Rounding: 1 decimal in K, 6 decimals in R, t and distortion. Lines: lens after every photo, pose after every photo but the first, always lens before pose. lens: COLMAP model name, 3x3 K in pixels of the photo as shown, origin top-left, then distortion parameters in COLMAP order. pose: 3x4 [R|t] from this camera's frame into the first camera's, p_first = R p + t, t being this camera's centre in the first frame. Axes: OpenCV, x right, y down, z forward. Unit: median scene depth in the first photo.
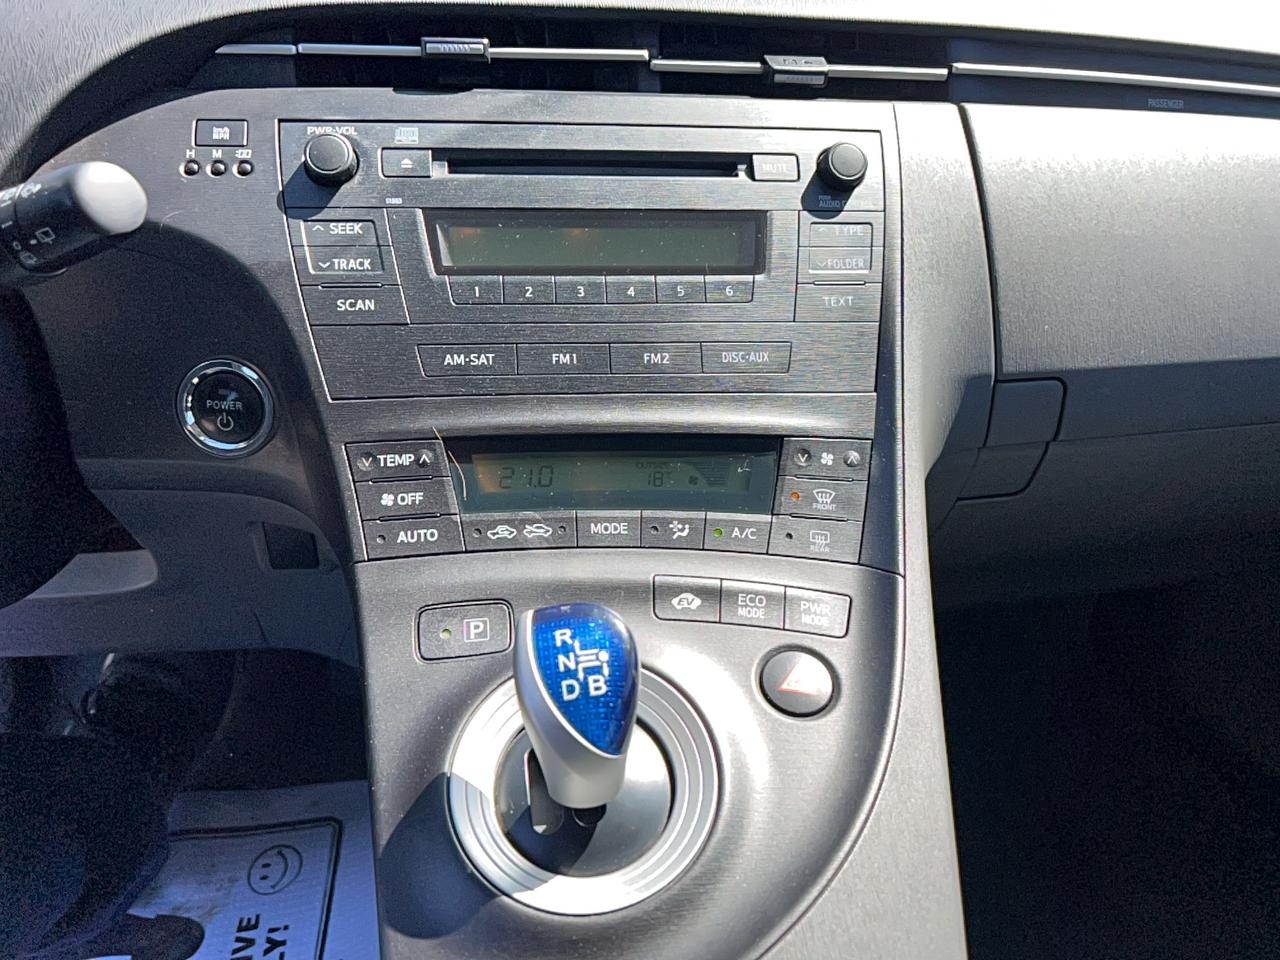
lens RADIAL K [[940.4, 0, 640.0], [0, 940.4, 480.0], [0, 0, 1]] dist [0.056323, -0.062685]
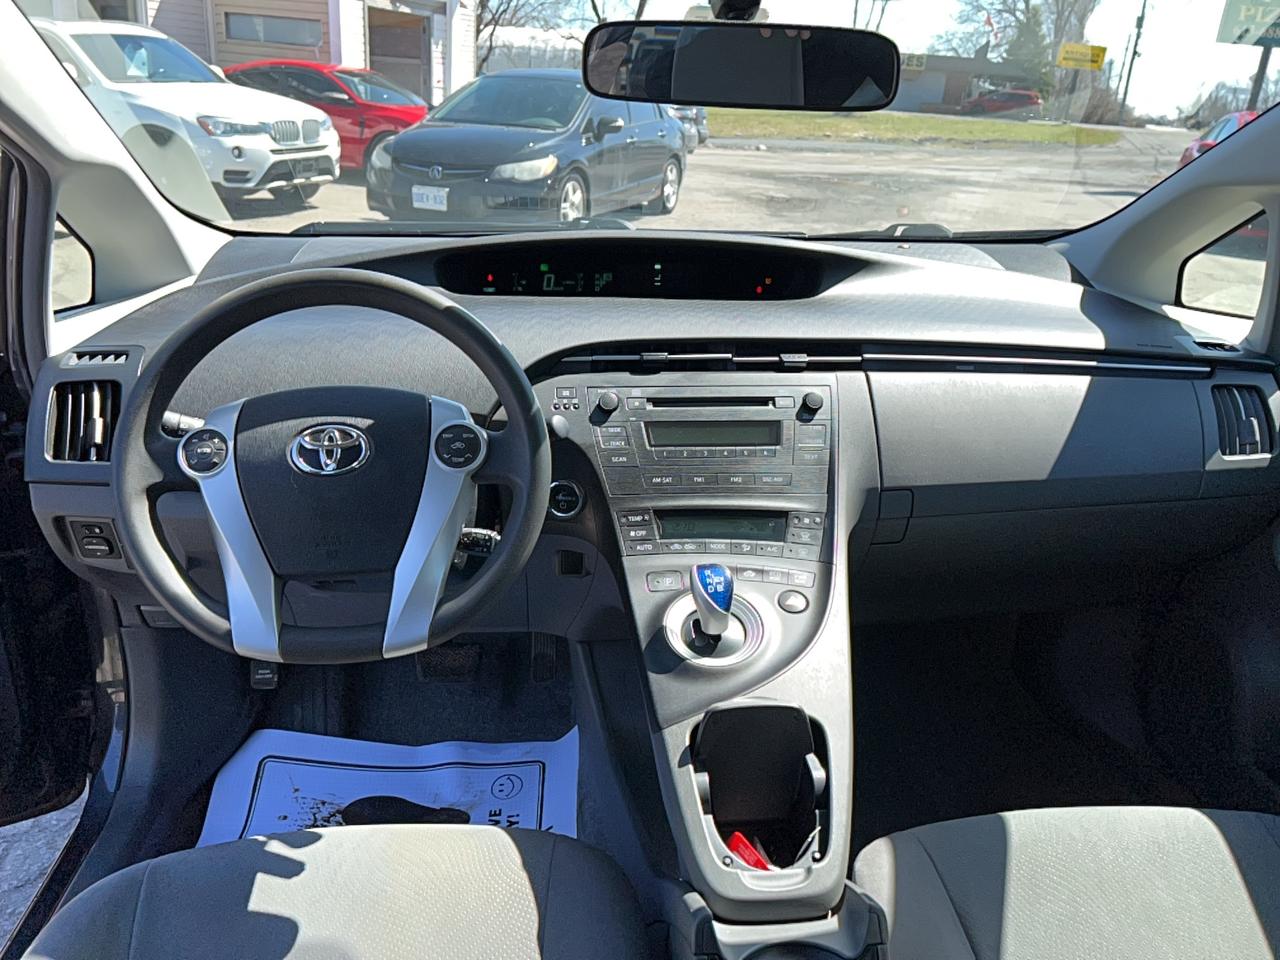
lens RADIAL K [[940.4, 0, 640.0], [0, 940.4, 480.0], [0, 0, 1]] dist [0.056323, -0.062685]
pose [[0.998525, 0.002374, -0.054248, -0.103250], [-0.009944, 0.990142, -0.139715, 0.224826], [0.053382, 0.140048, 0.988705, -1.494211]]
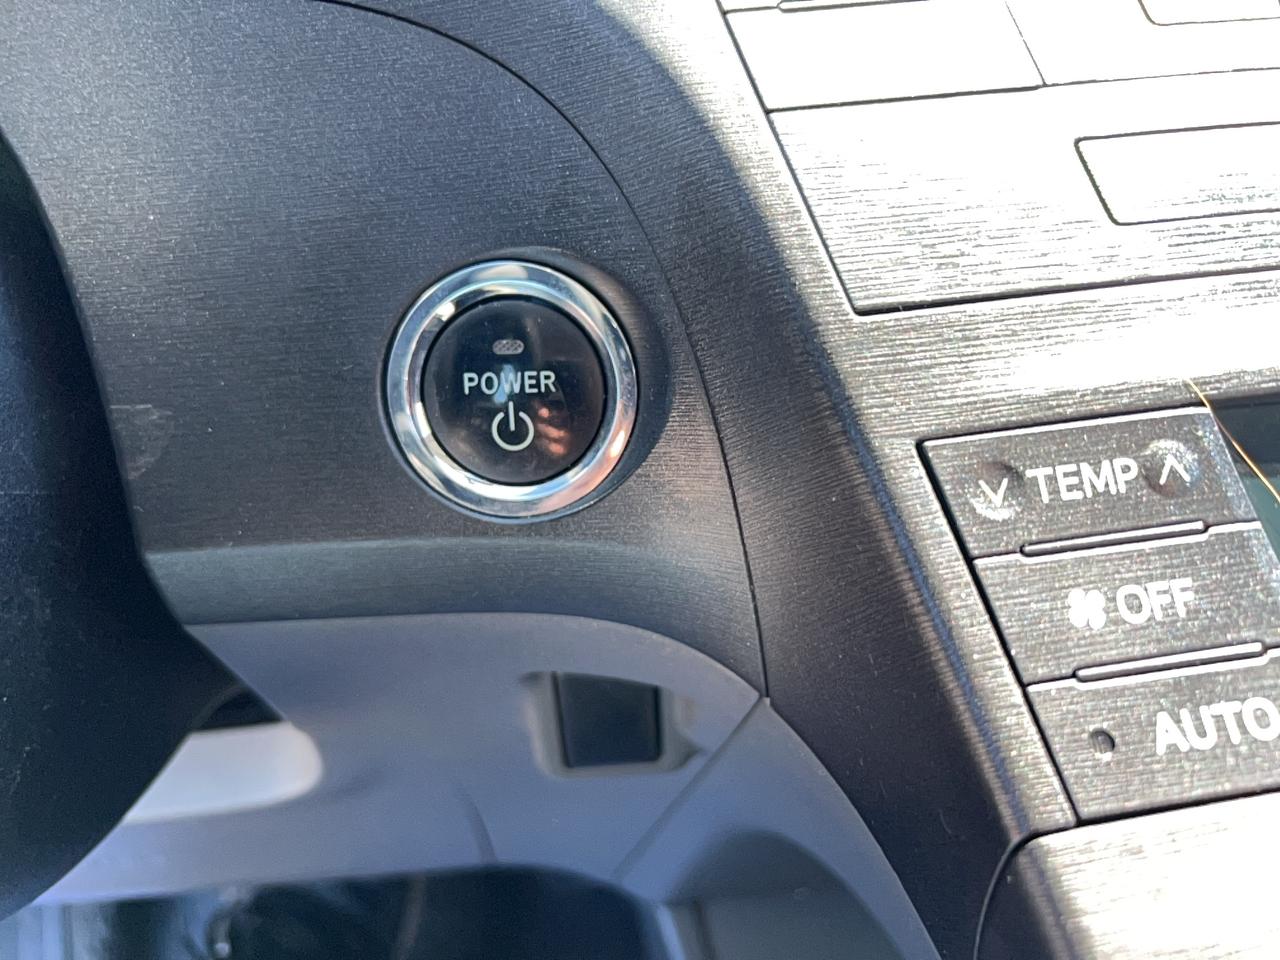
lens RADIAL K [[940.4, 0, 640.0], [0, 940.4, 480.0], [0, 0, 1]] dist [0.056323, -0.062685]
pose [[0.992993, -0.076572, -0.090008, -0.364770], [0.068457, 0.993584, -0.090030, -0.002607], [0.096324, 0.083238, 0.991863, 0.649595]]
